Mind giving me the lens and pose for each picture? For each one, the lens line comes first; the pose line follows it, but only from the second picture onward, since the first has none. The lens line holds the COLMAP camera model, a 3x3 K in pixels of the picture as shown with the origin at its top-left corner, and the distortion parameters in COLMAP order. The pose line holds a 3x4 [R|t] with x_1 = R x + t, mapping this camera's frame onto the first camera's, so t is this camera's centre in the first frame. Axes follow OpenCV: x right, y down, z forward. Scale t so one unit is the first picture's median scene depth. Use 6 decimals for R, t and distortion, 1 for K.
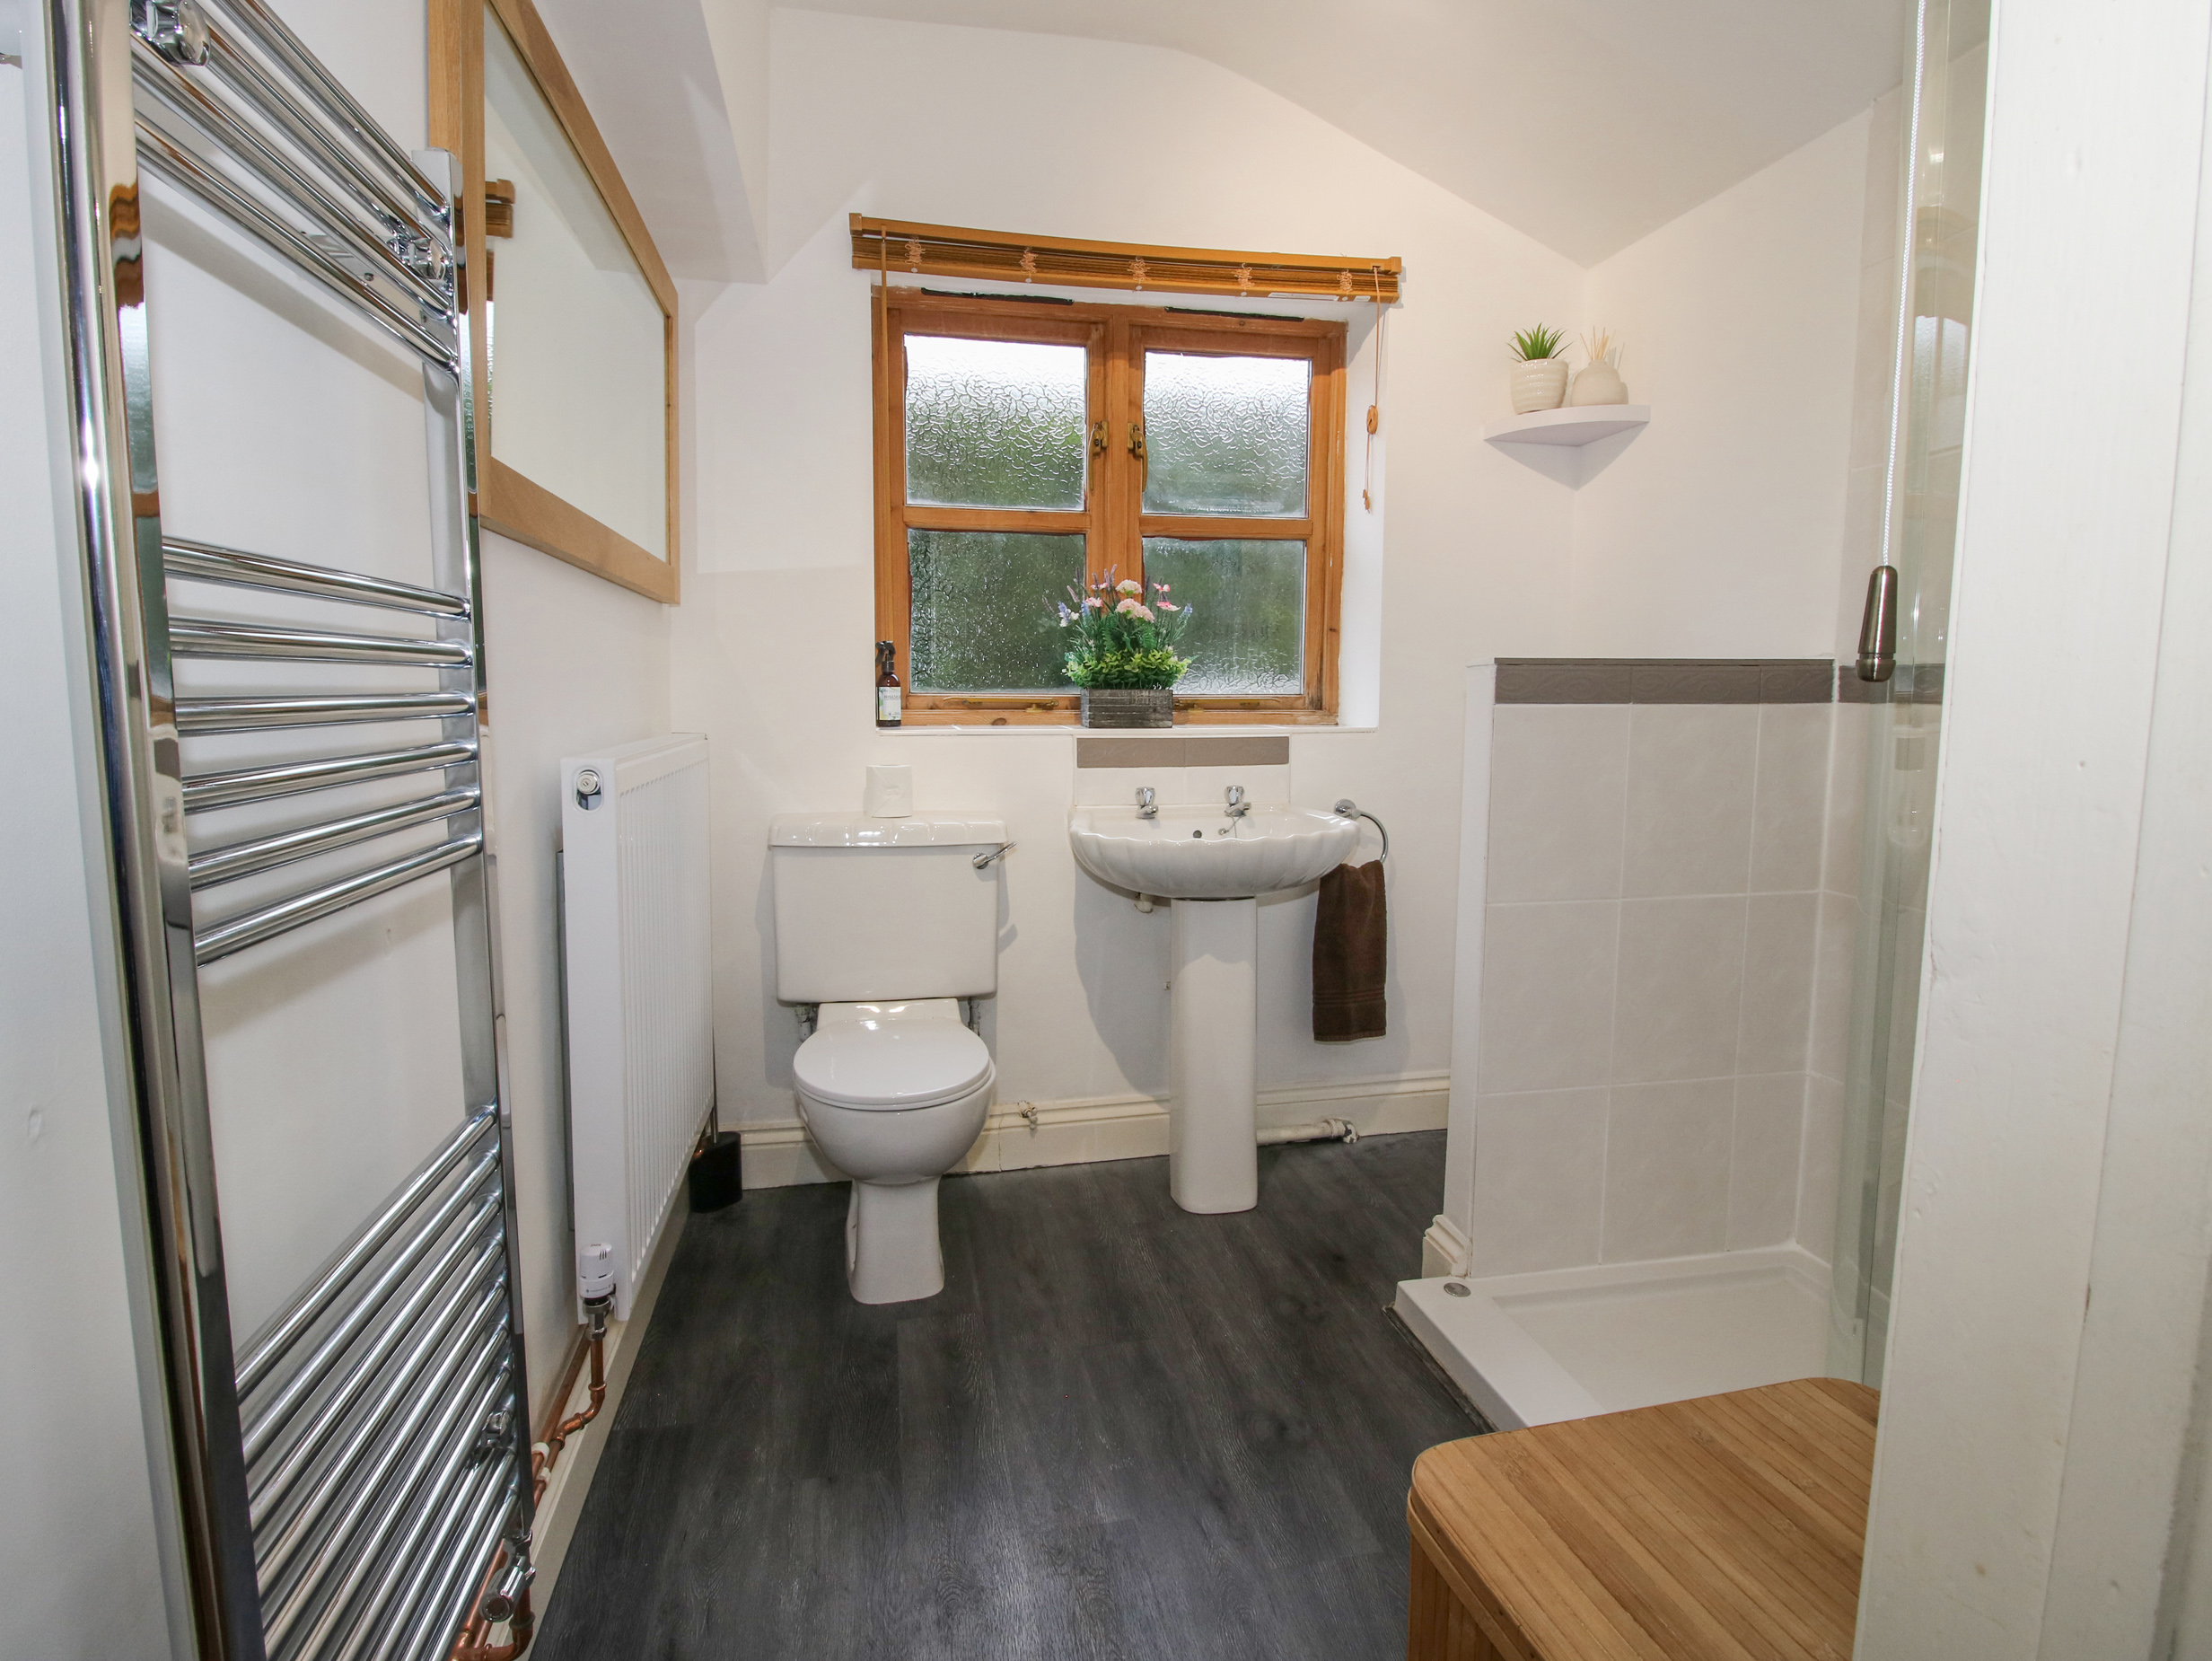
lens RADIAL K [[1155.4, 0, 1086.4], [0, 1155.4, 818.2], [0, 0, 1]] dist [0.009770, -0.017751]
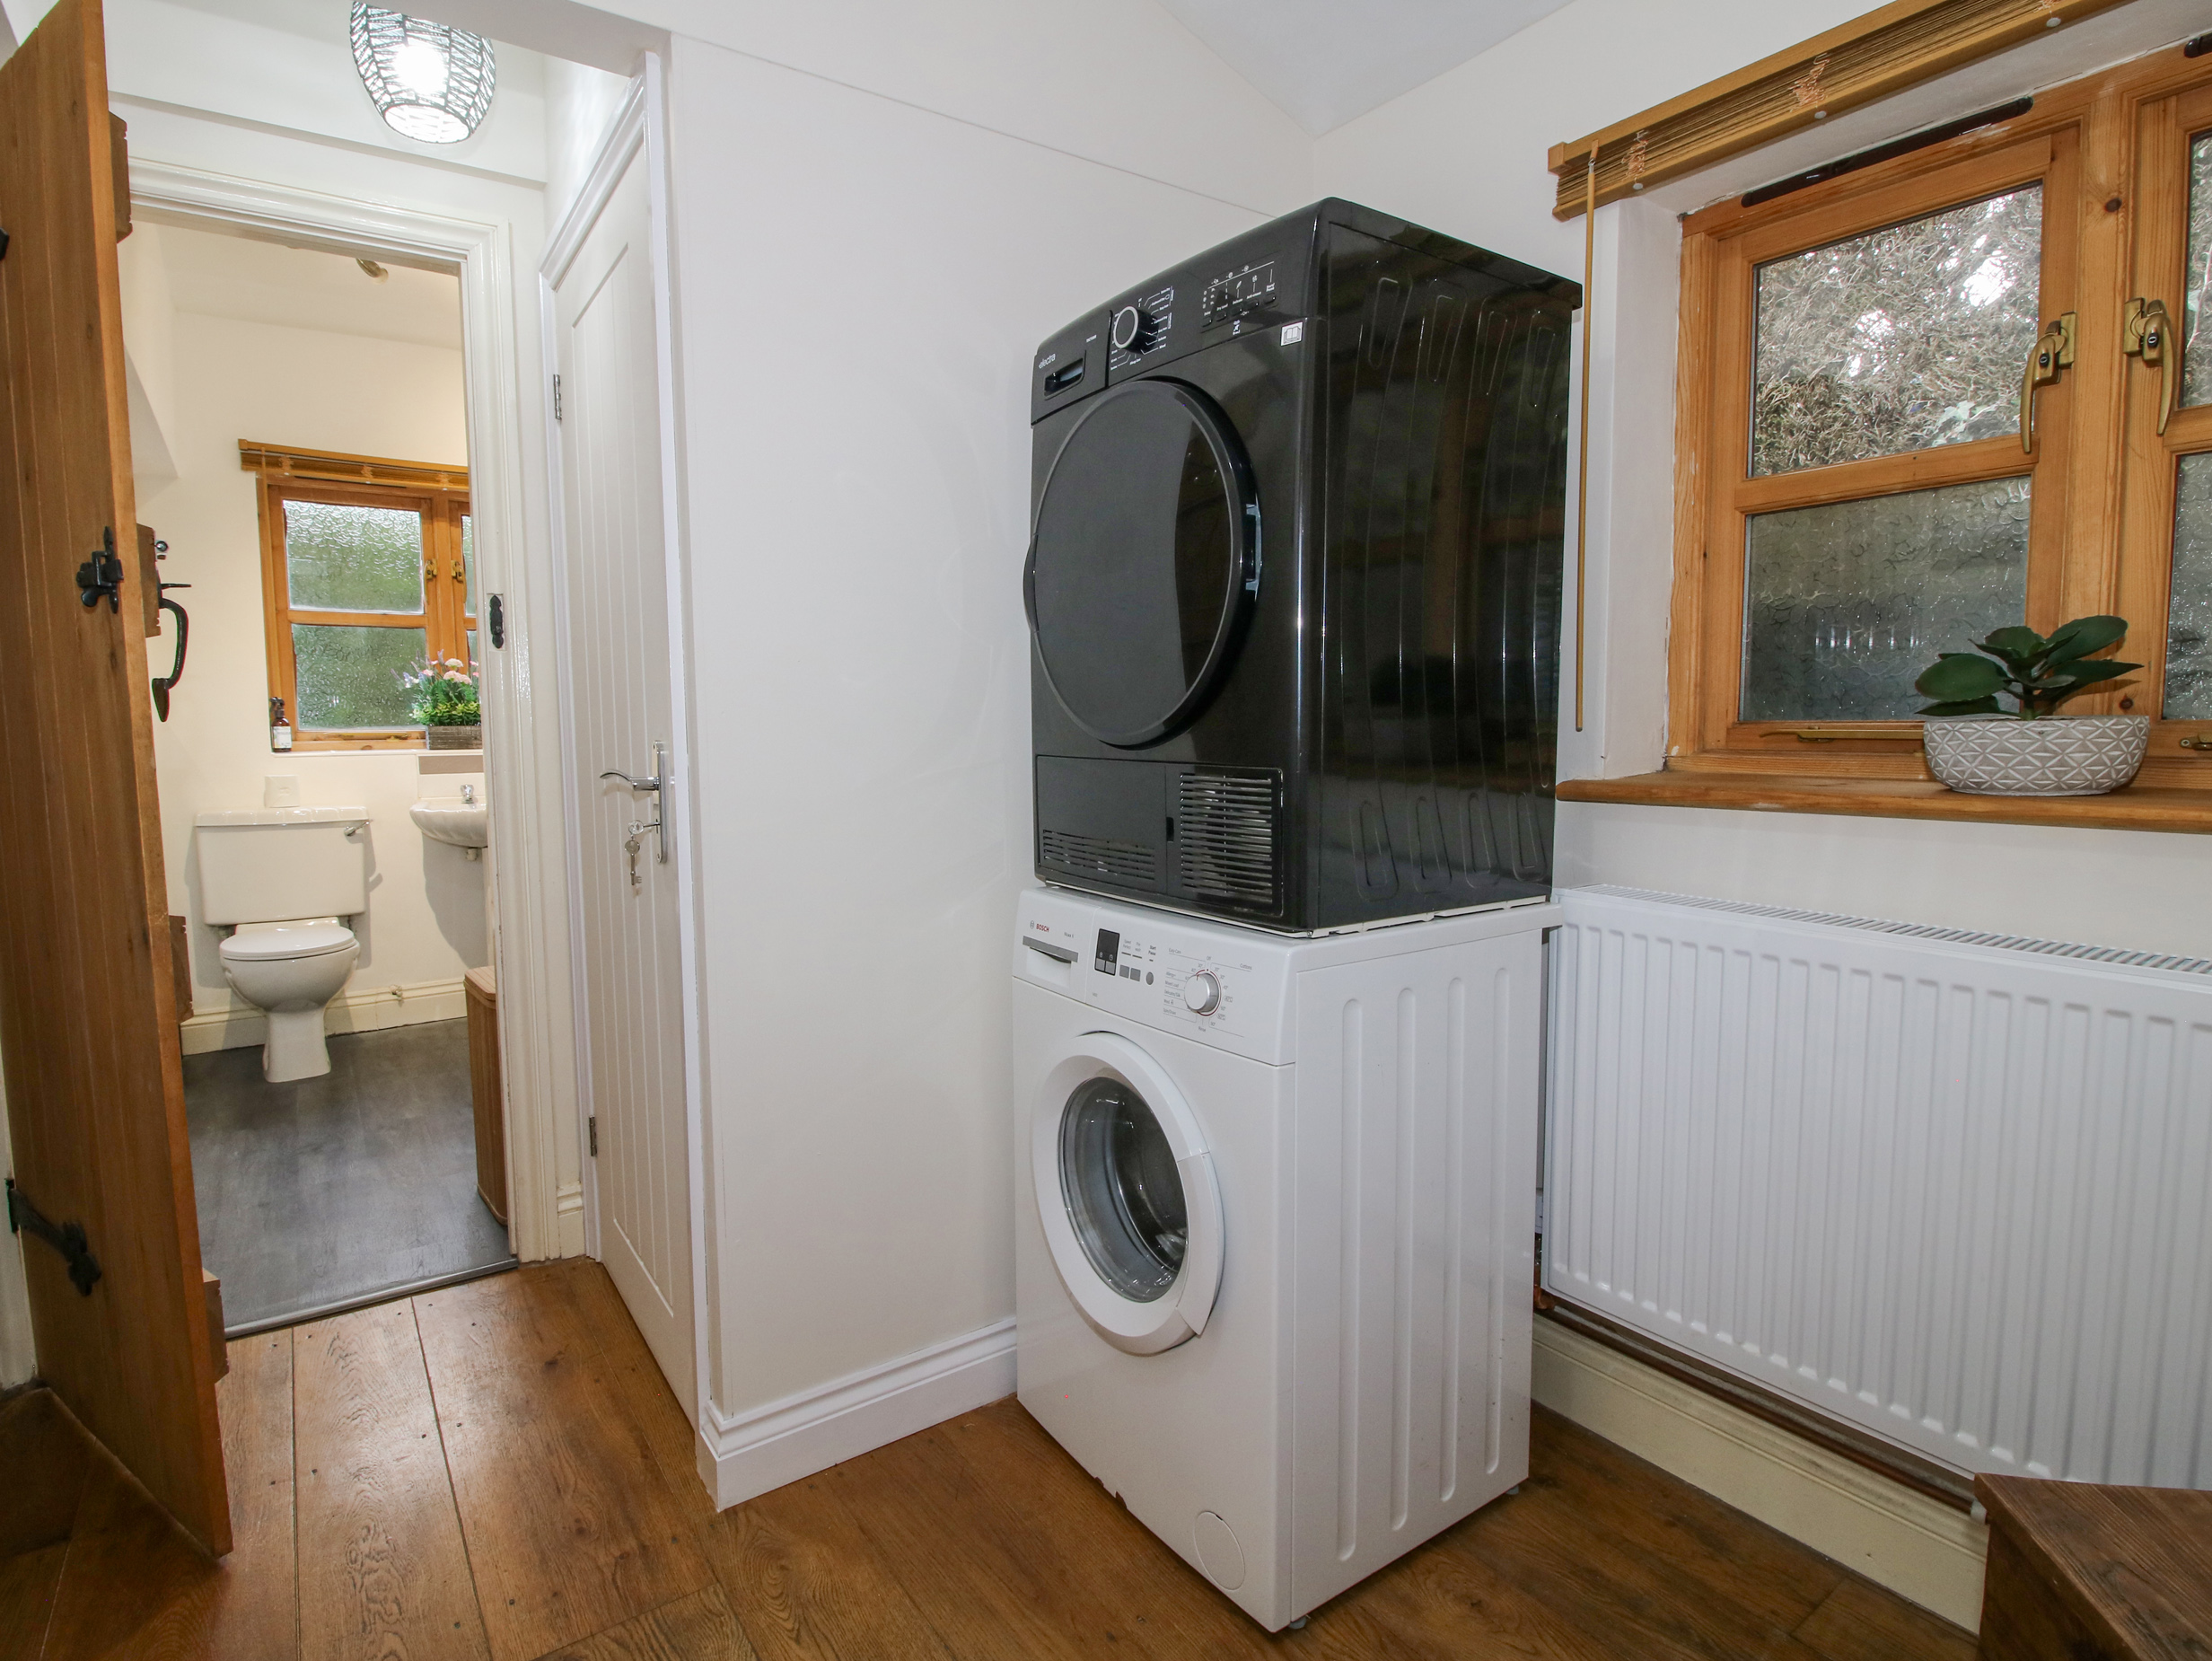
lens RADIAL K [[1155.4, 0, 1086.4], [0, 1155.4, 818.2], [0, 0, 1]] dist [0.009770, -0.017751]
pose [[0.913729, -0.045506, 0.403767, 0.183312], [0.057781, 0.998162, -0.018264, 0.099092], [-0.402194, 0.040018, 0.914680, -0.840184]]
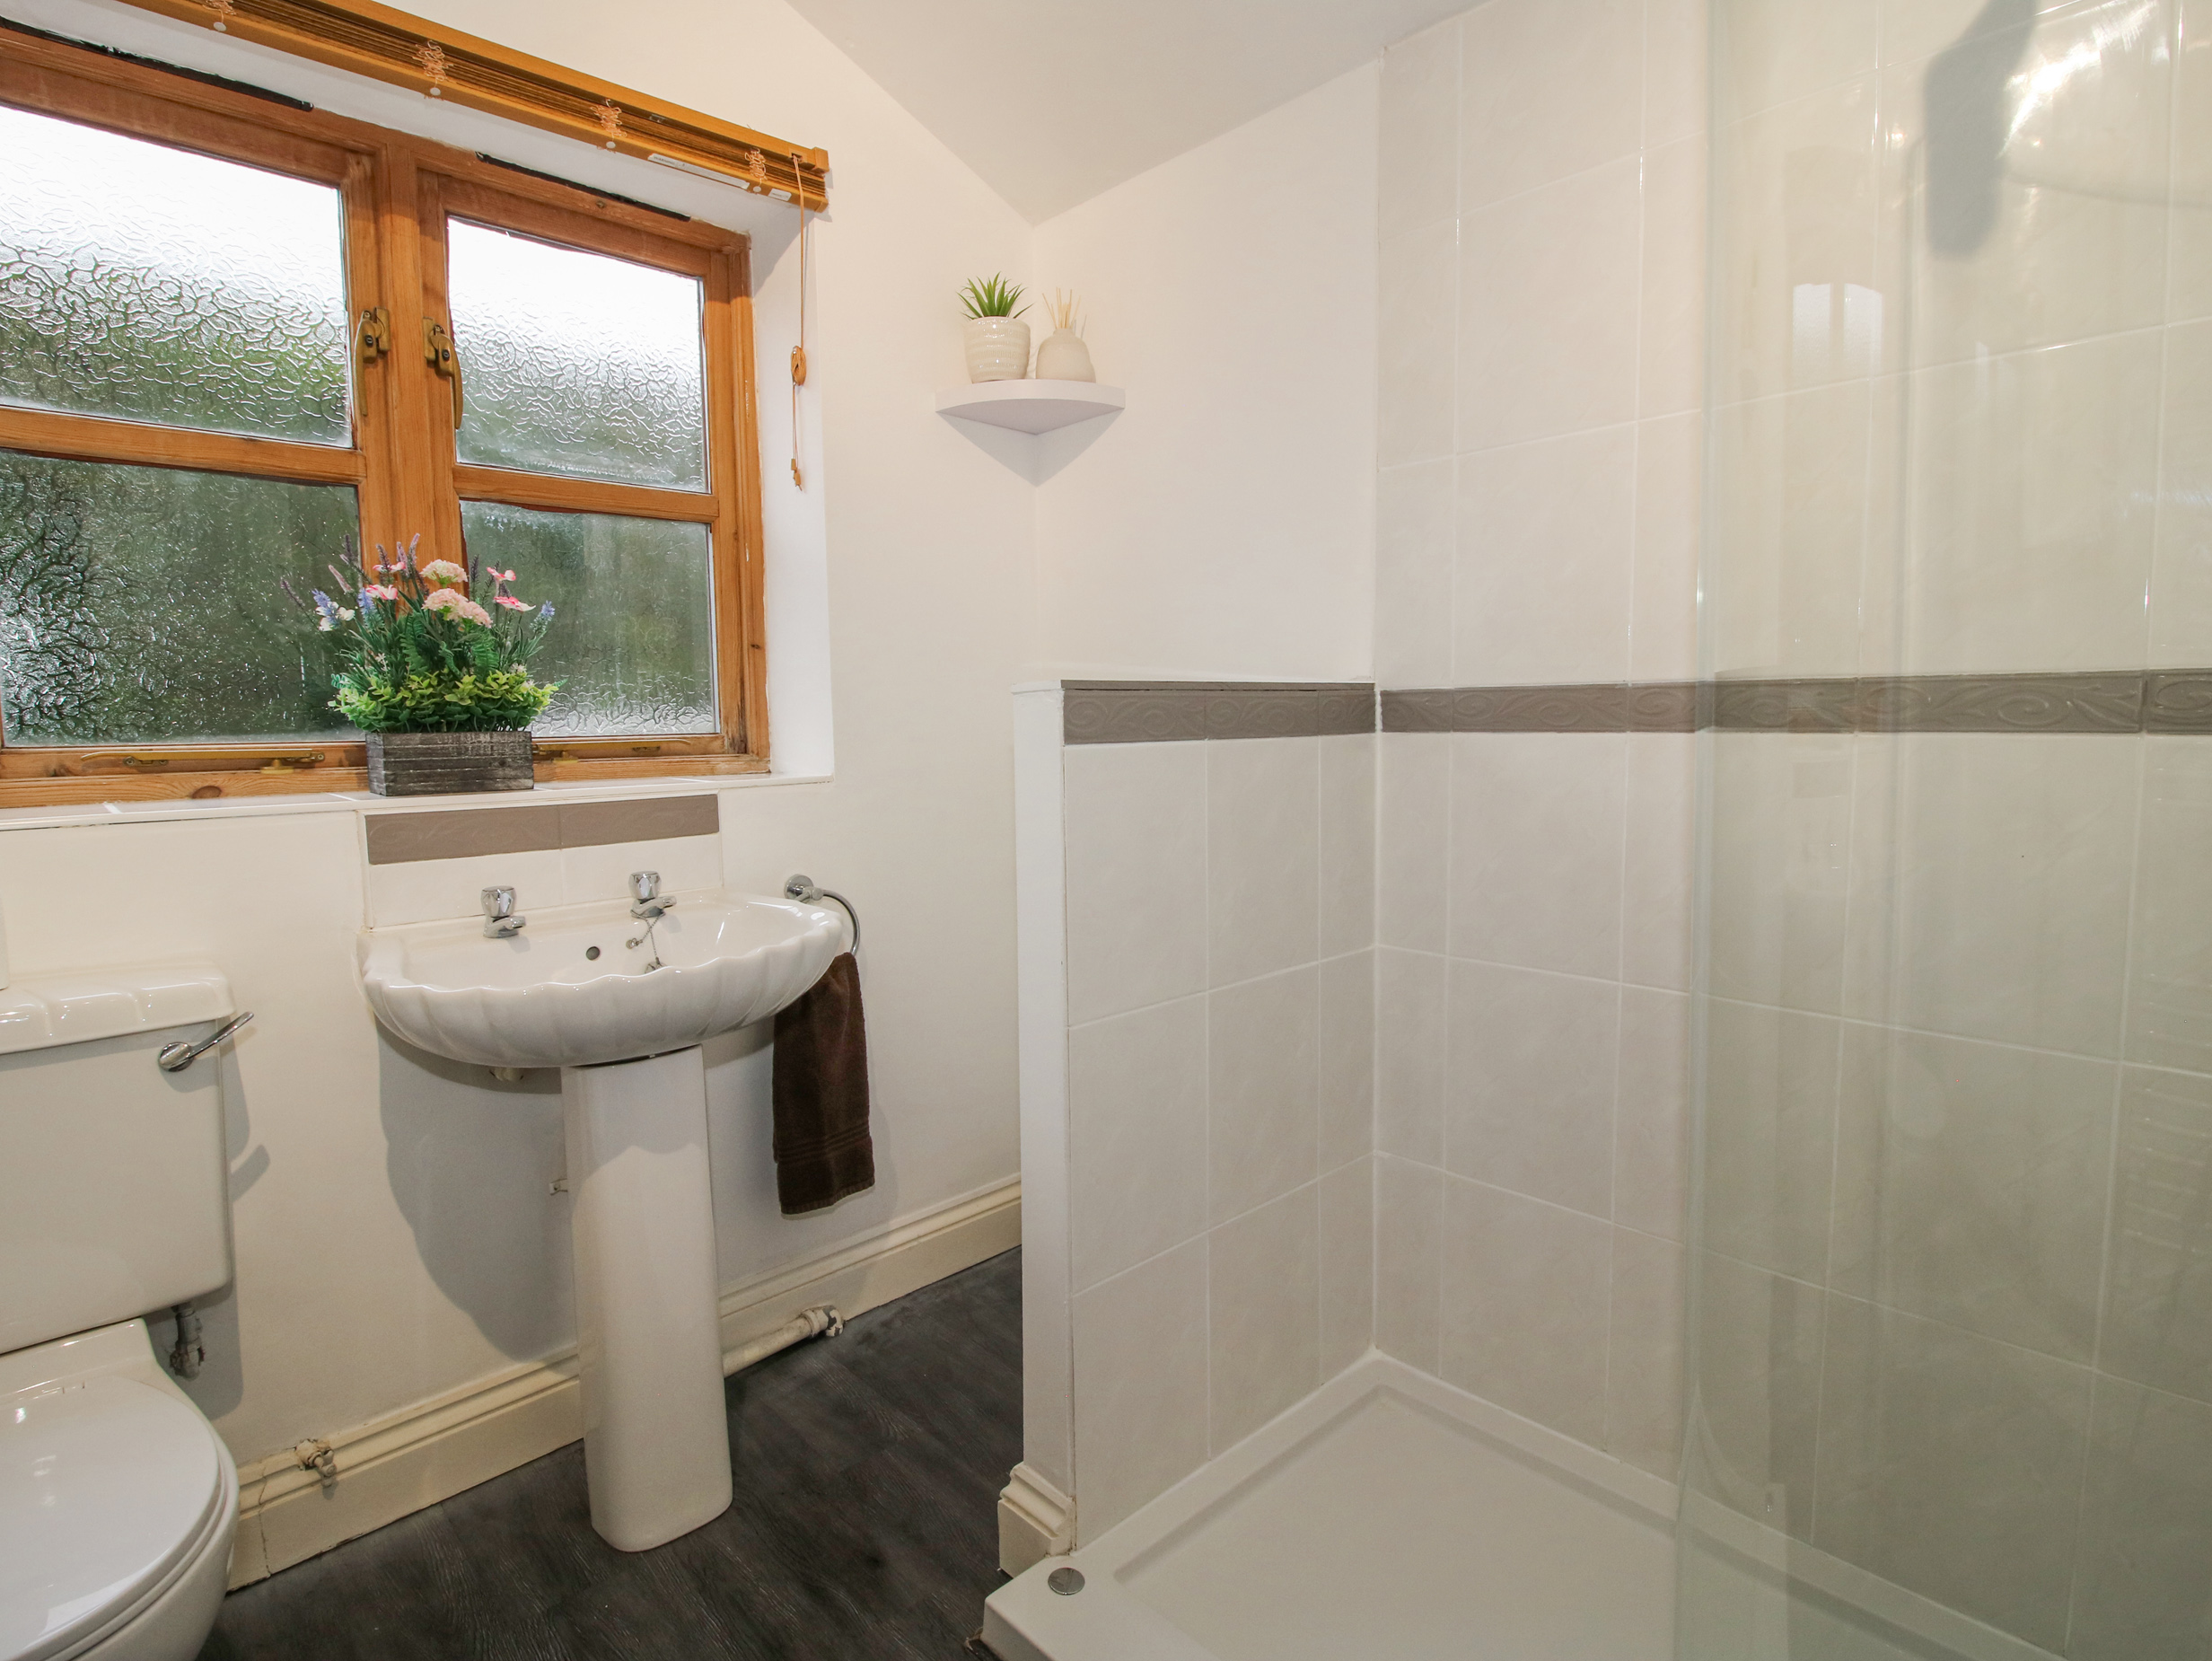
lens RADIAL K [[1173.4, 0, 1095.6], [0, 1173.4, 819.7], [0, 0, 1]] dist [-0.000095, -0.012700]
pose [[0.847406, -0.060461, 0.527492, -0.007466], [0.074348, 0.997219, -0.005136, -0.034467], [-0.525715, 0.043570, 0.849544, 0.273524]]
